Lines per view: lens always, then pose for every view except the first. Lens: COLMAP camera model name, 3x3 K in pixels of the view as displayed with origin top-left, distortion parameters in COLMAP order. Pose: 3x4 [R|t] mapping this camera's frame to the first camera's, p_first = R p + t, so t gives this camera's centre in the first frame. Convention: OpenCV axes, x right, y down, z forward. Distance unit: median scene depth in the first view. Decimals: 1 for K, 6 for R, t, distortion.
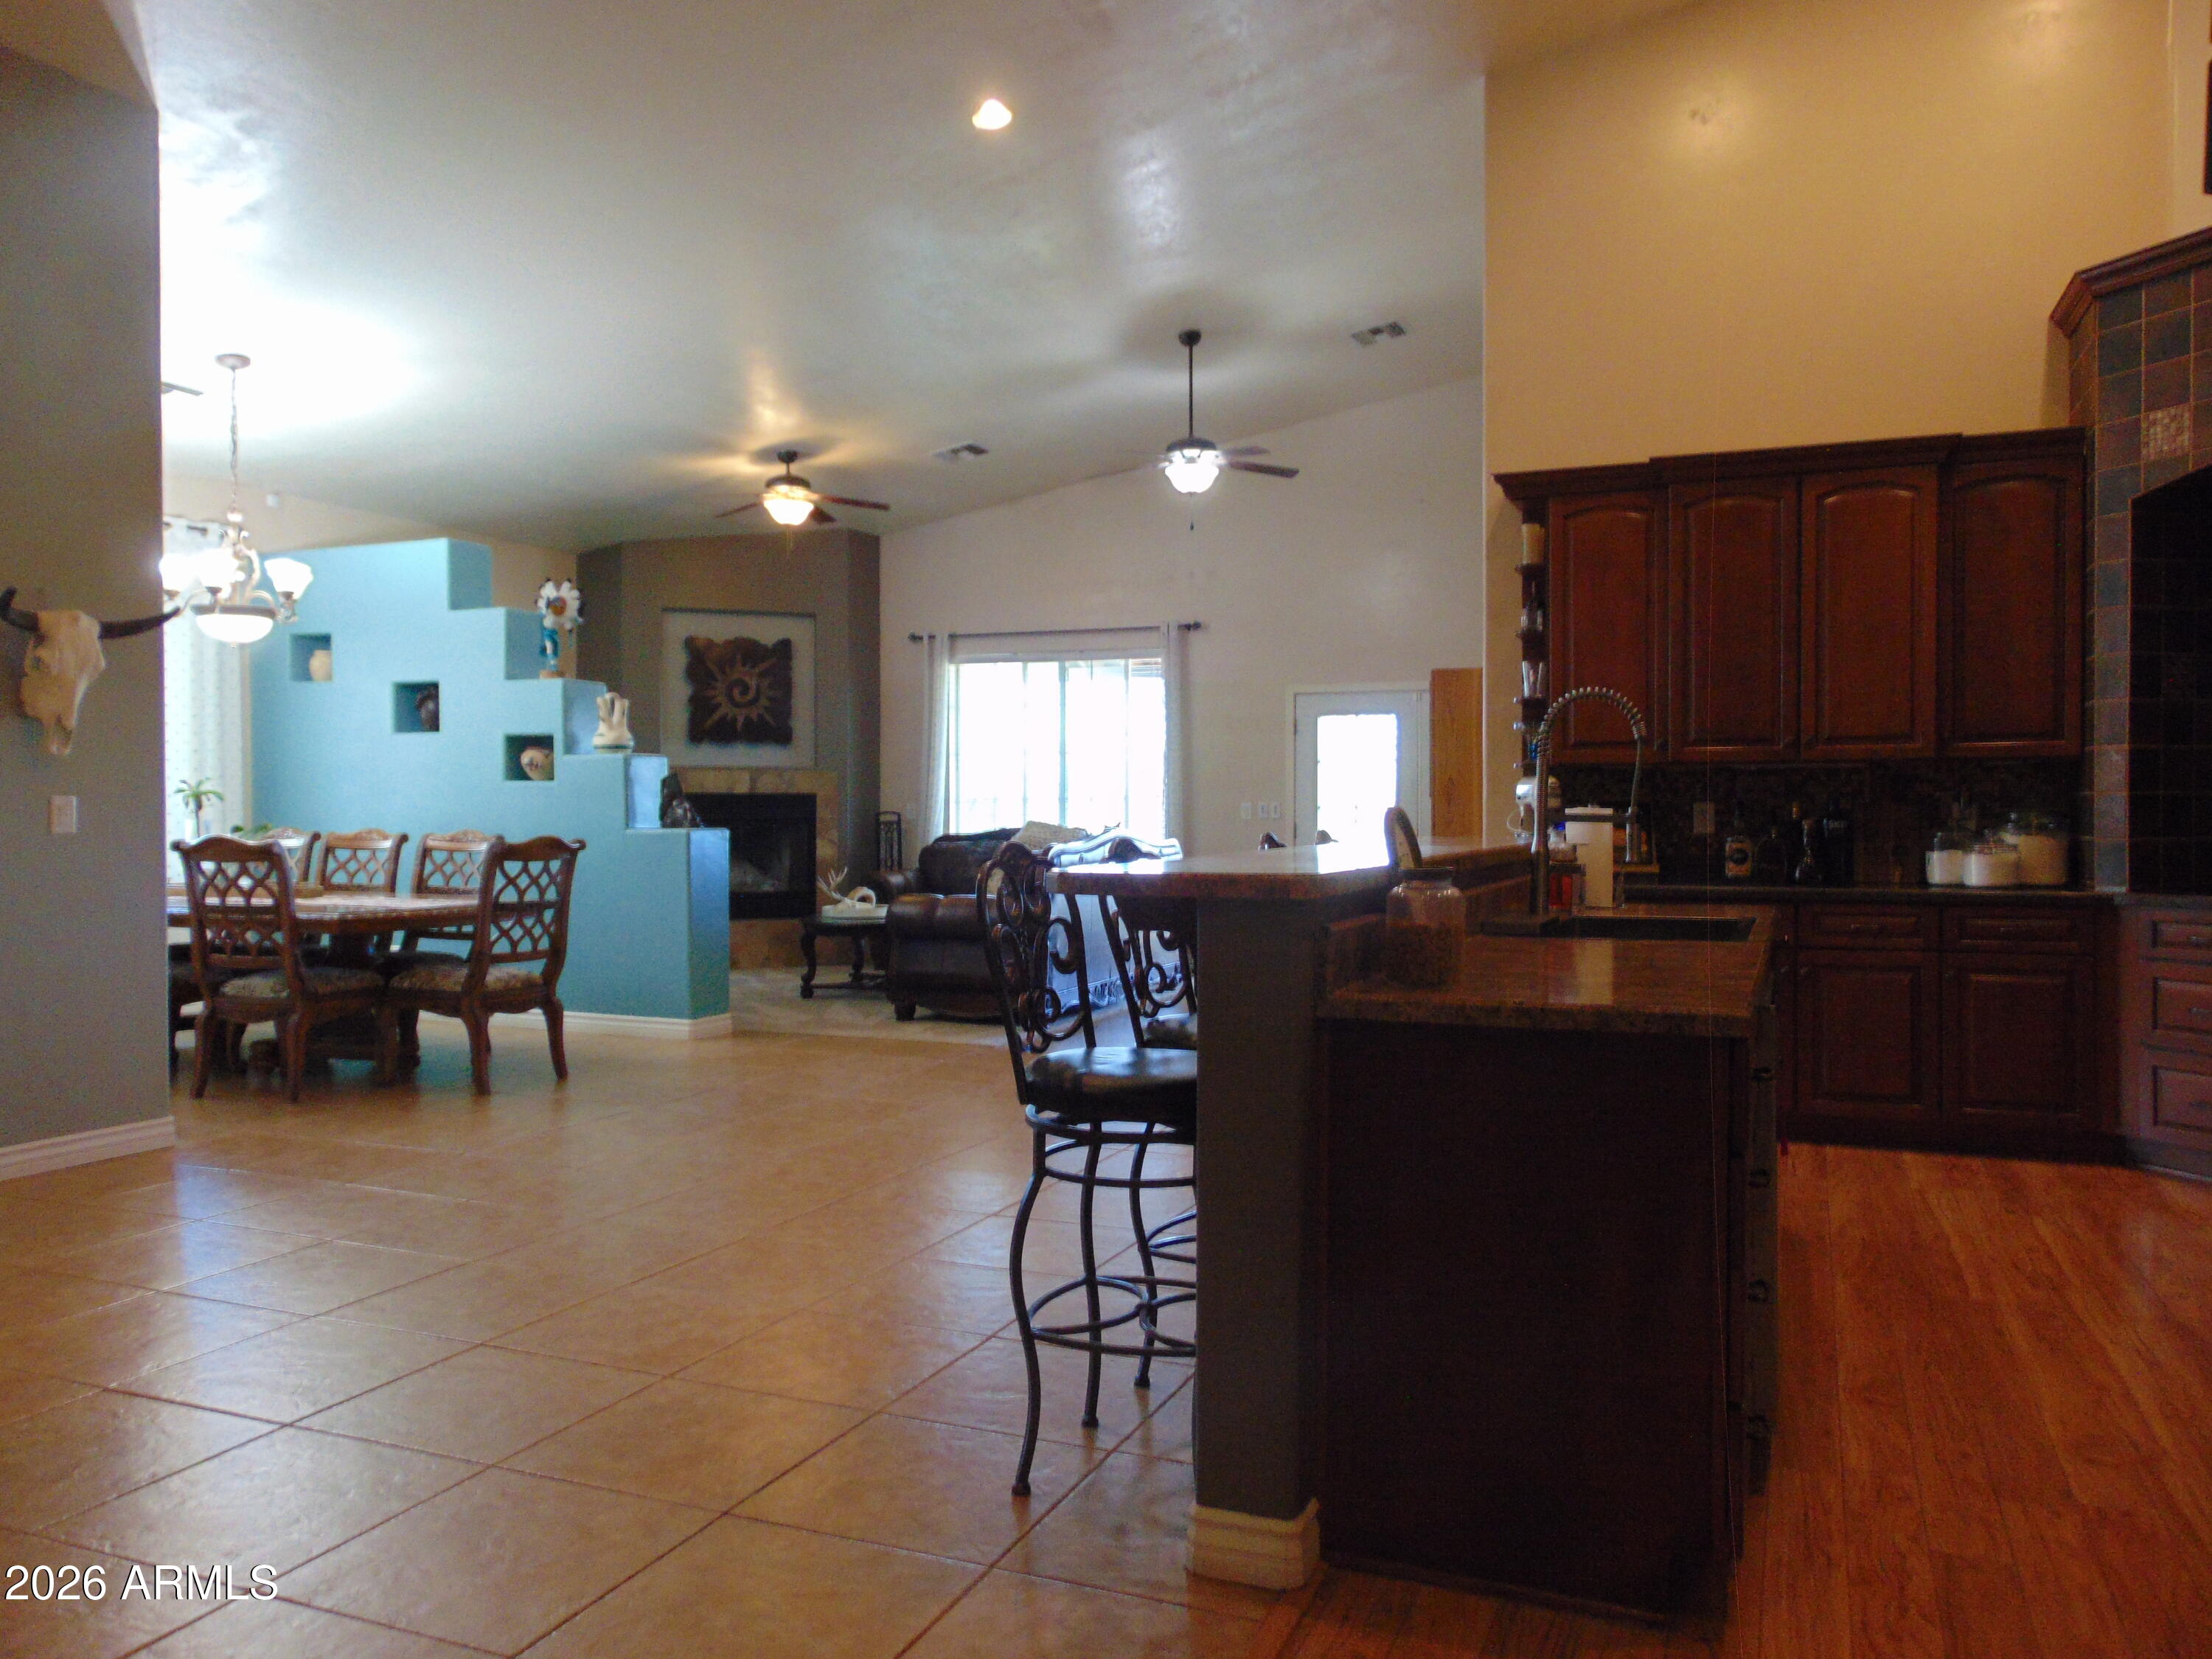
lens RADIAL K [[1673.6, 0, 1097.8], [0, 1673.6, 812.5], [0, 0, 1]] dist [0.005049, 0.026853]
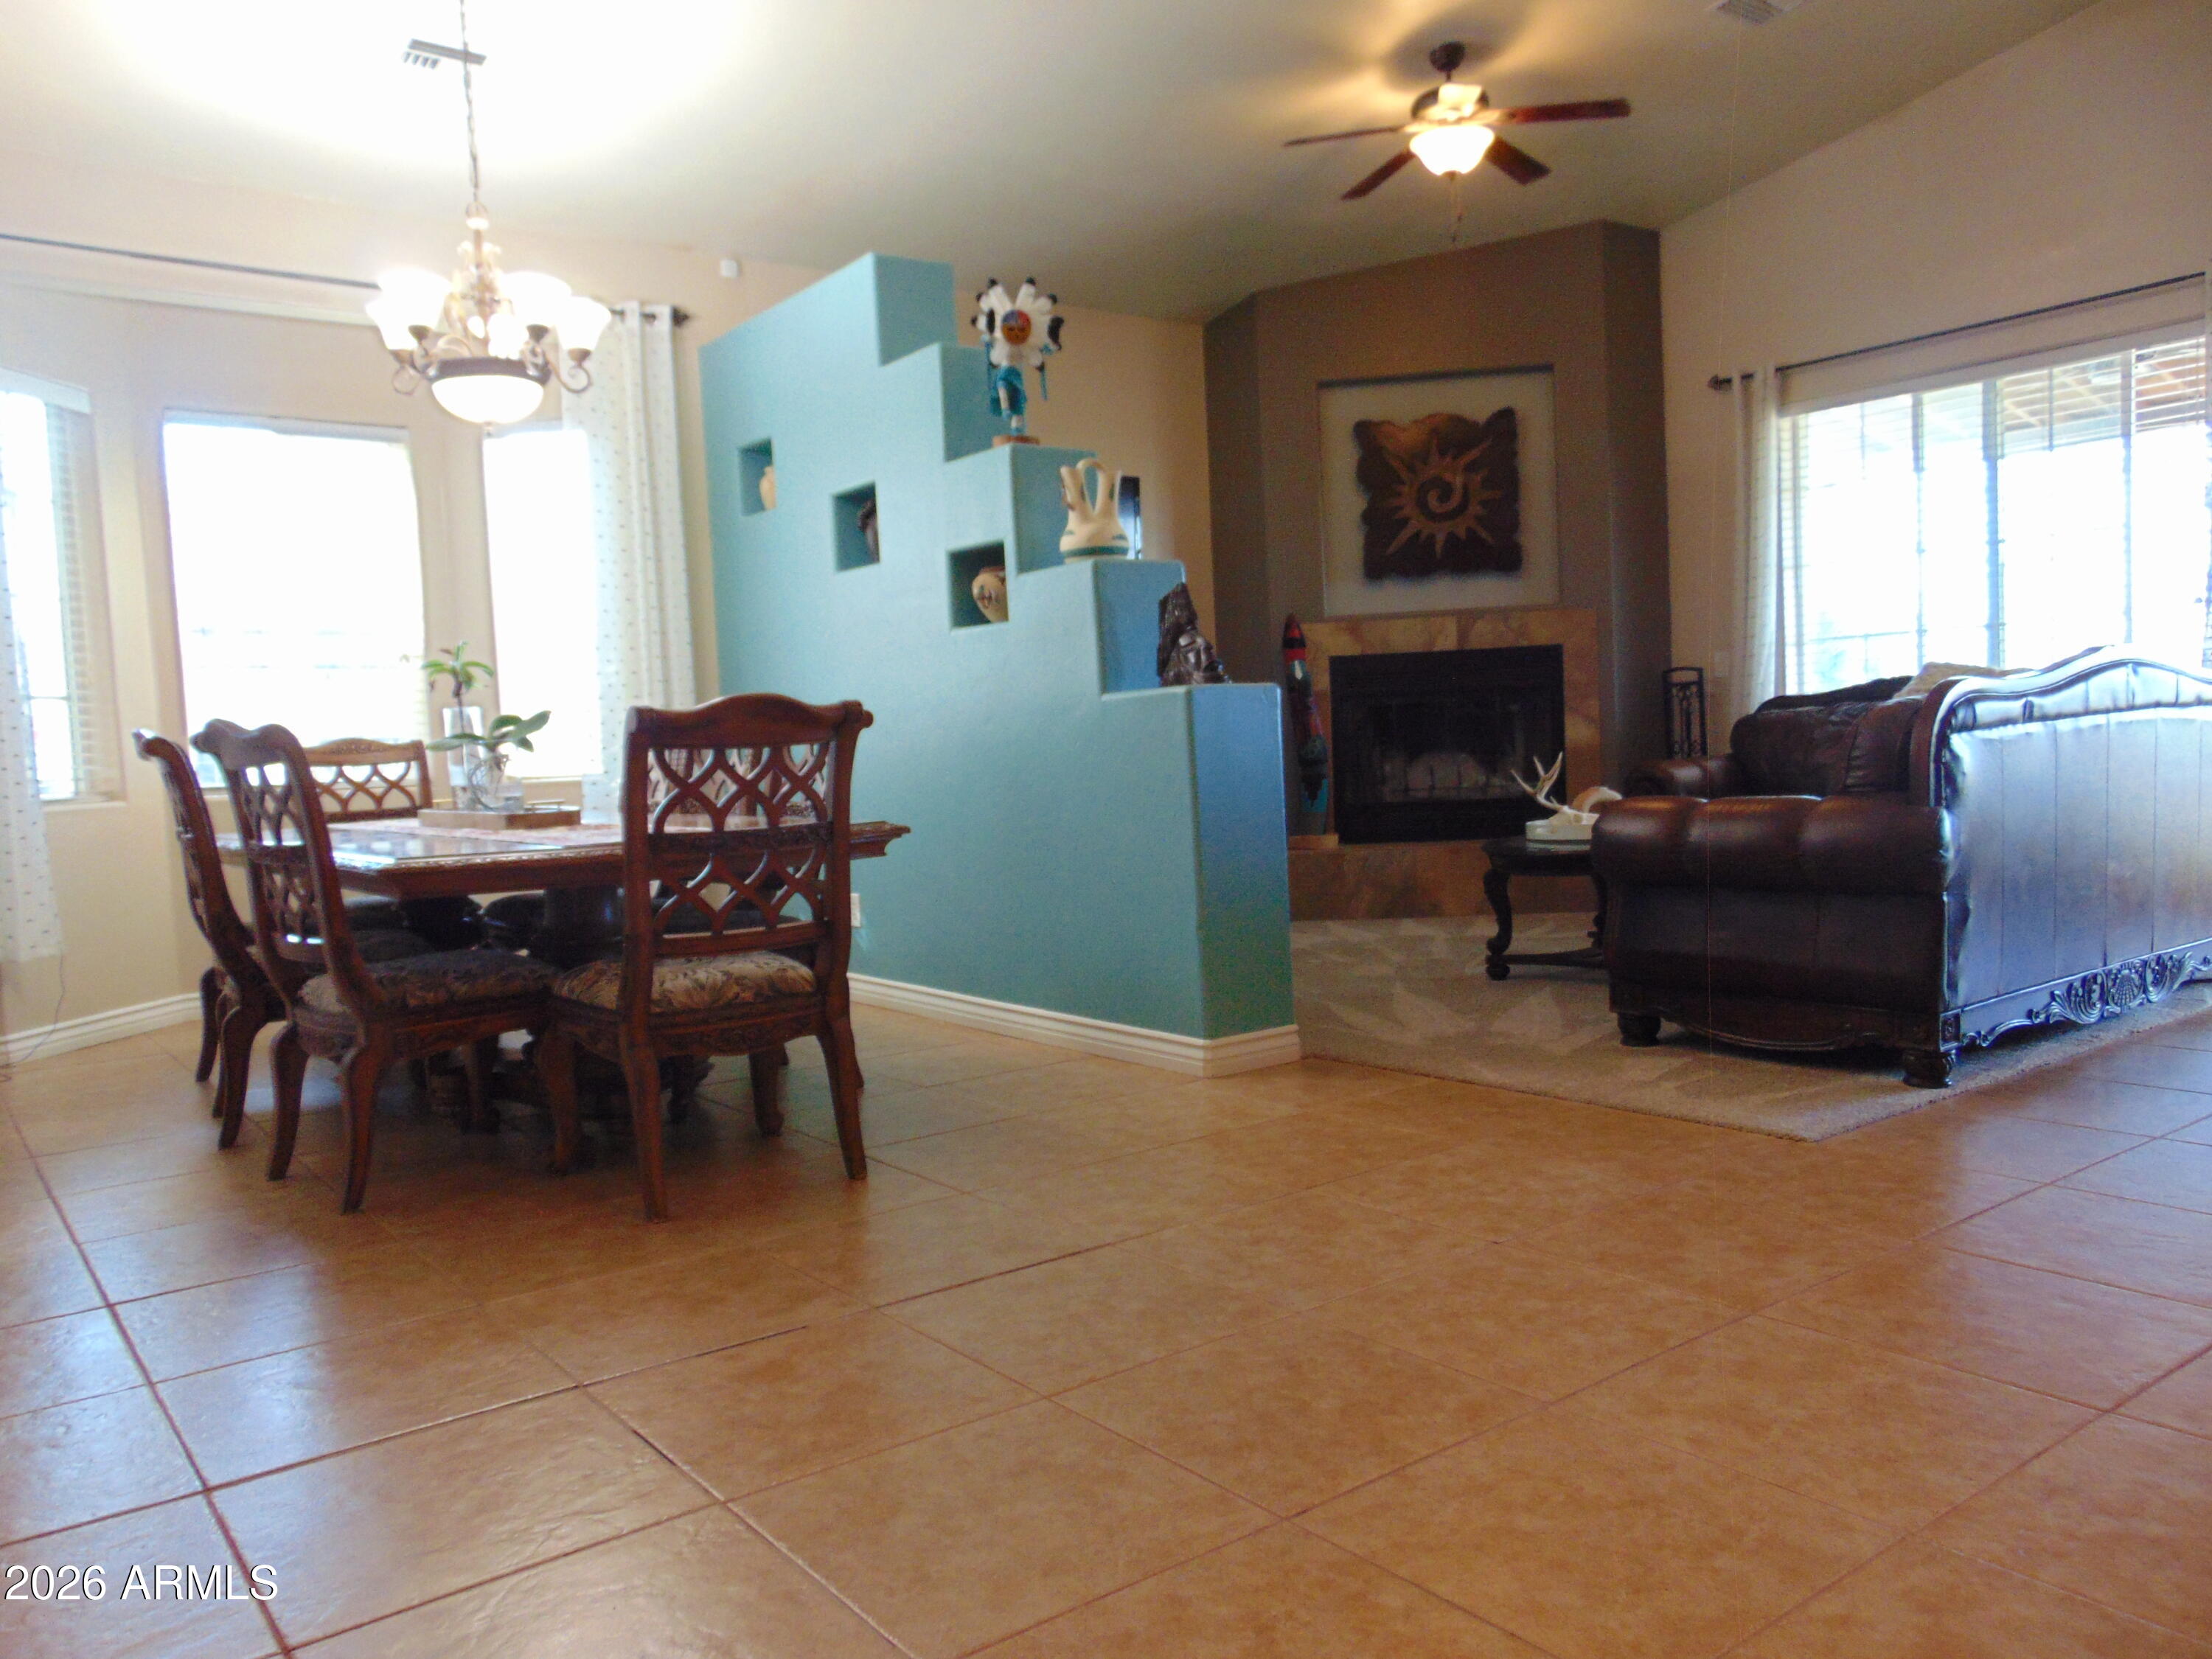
lens RADIAL K [[1673.6, 0, 1115.3], [0, 1673.6, 811.8], [0, 0, 1]] dist [0.005049, 0.026853]
pose [[0.869898, -0.018991, -0.492867, -0.001078], [0.045789, 0.998053, 0.042361, 0.022046], [0.491102, -0.059417, 0.869073, 0.429664]]
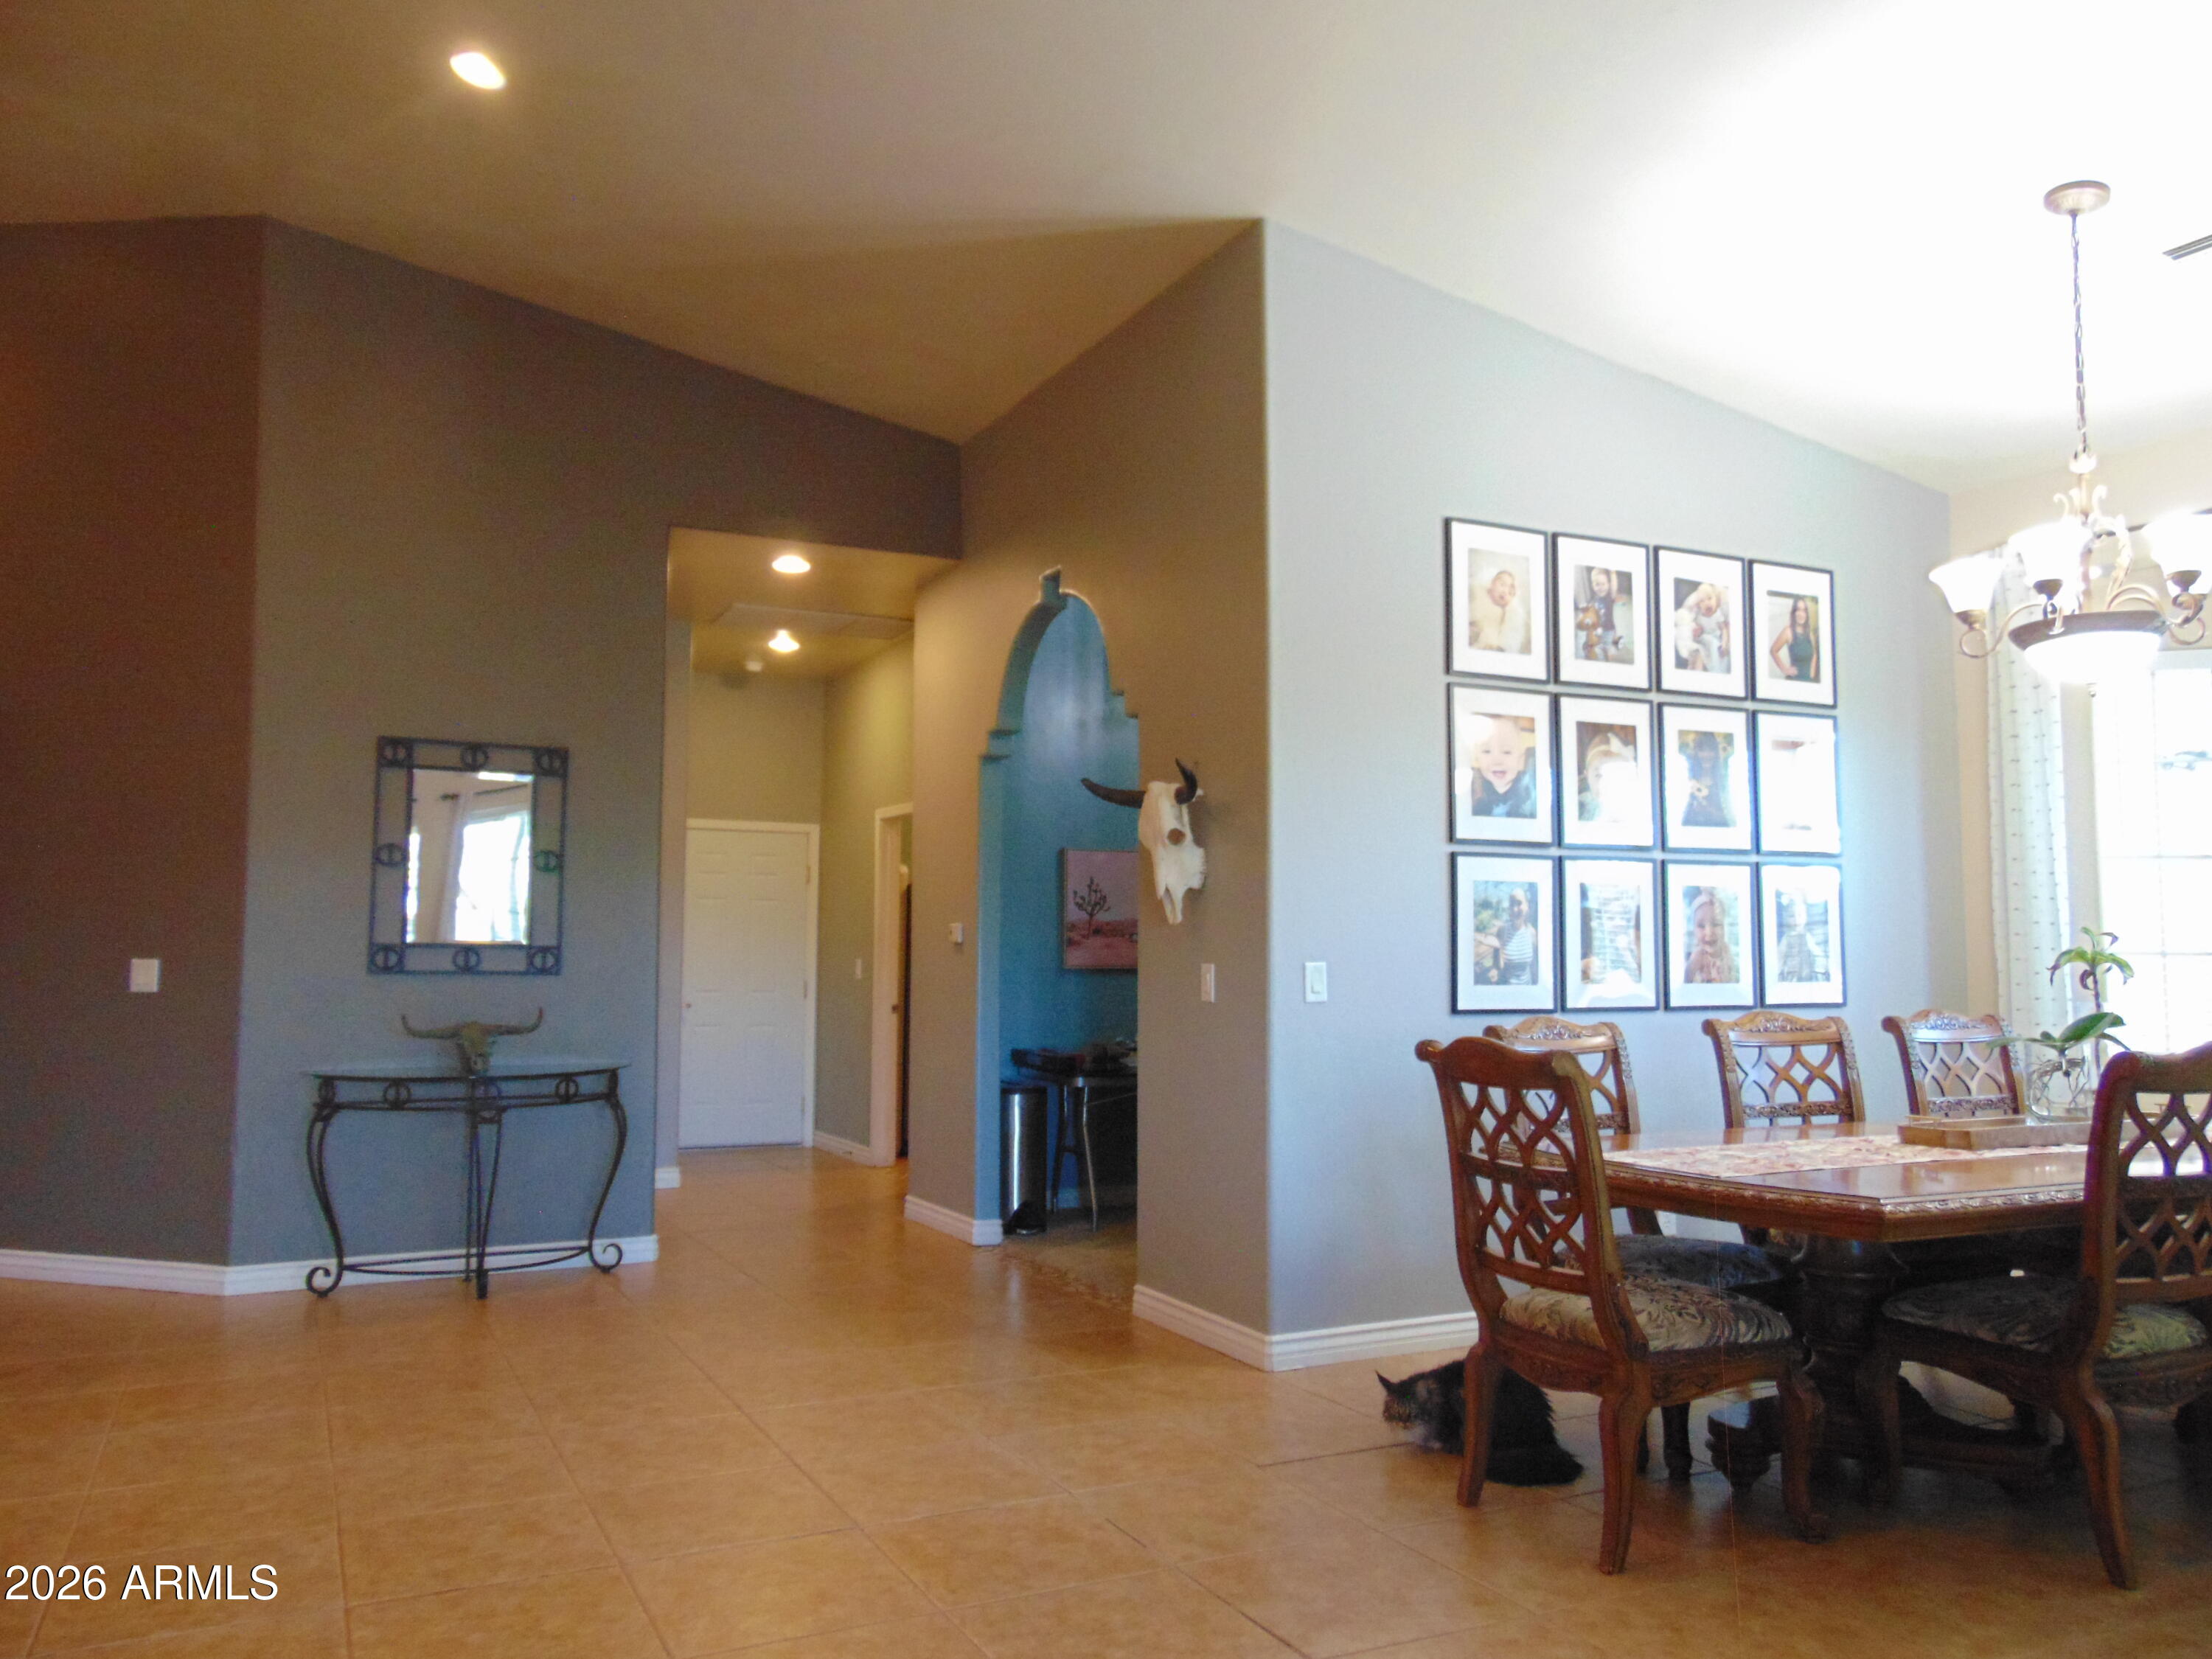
lens RADIAL K [[1673.6, 0, 1112.9], [0, 1673.6, 839.8], [0, 0, 1]] dist [0.005049, 0.026853]
pose [[-0.655118, -0.050976, -0.753805, 0.092124], [0.000501, 0.997692, -0.067905, -0.007427], [0.755527, -0.044864, -0.653580, 0.850041]]
